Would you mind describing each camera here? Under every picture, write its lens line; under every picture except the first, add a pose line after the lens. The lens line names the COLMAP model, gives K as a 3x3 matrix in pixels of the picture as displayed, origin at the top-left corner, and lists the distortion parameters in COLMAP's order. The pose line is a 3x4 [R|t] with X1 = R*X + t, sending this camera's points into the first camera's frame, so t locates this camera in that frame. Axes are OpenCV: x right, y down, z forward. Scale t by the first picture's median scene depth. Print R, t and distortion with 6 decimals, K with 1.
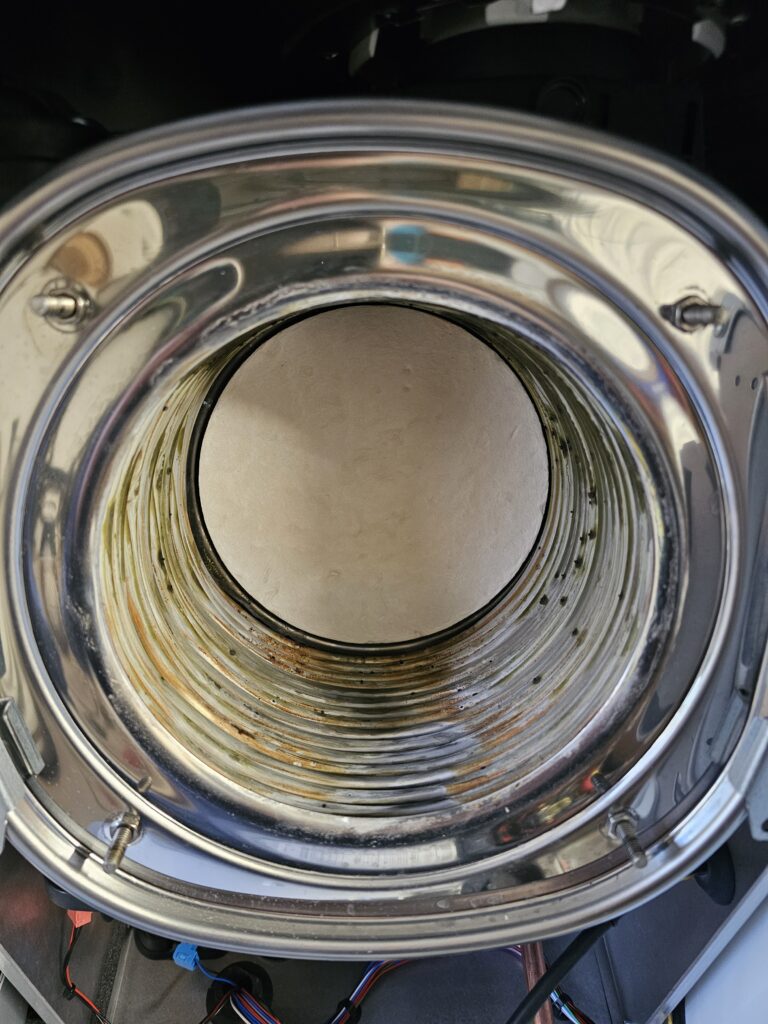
lens RADIAL K [[685.6, 0, 375.6], [0, 685.6, 513.4], [0, 0, 1]] dist [0.036173, -0.036227]
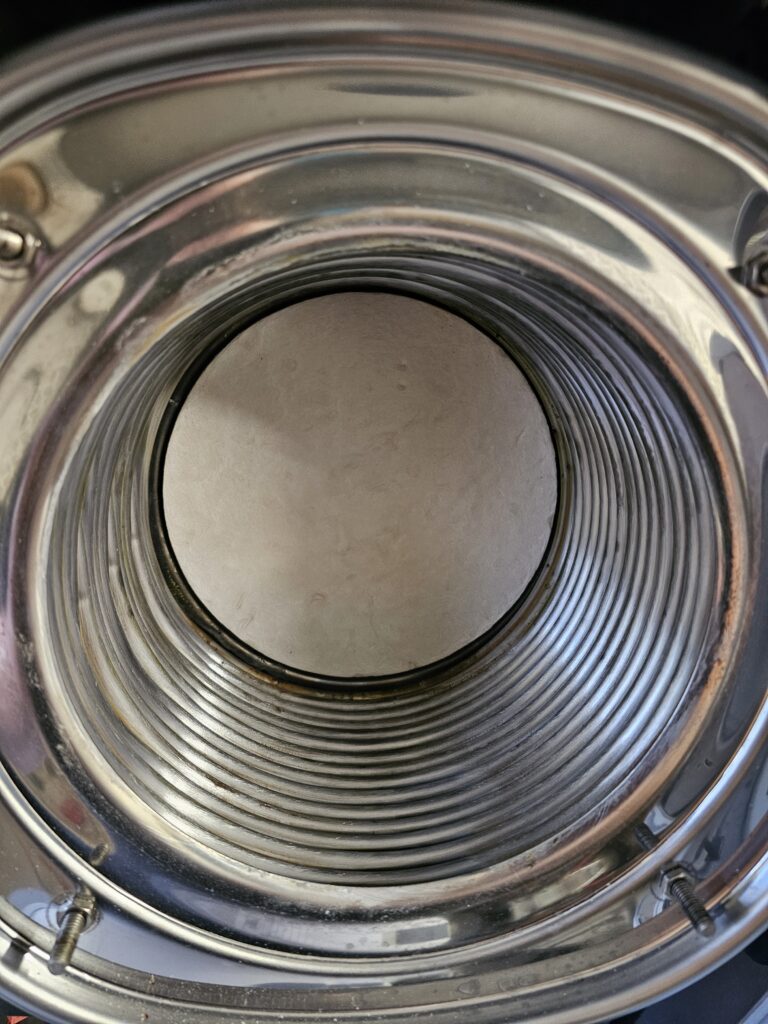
lens RADIAL K [[710.1, 0, 384.0], [0, 710.1, 512.0], [0, 0, 1]] dist [0.022860, -0.029237]
pose [[0.997666, -0.003979, 0.068167, -0.040892], [0.007037, 0.998977, -0.044673, 0.021406], [-0.067920, 0.045048, 0.996673, 0.089136]]
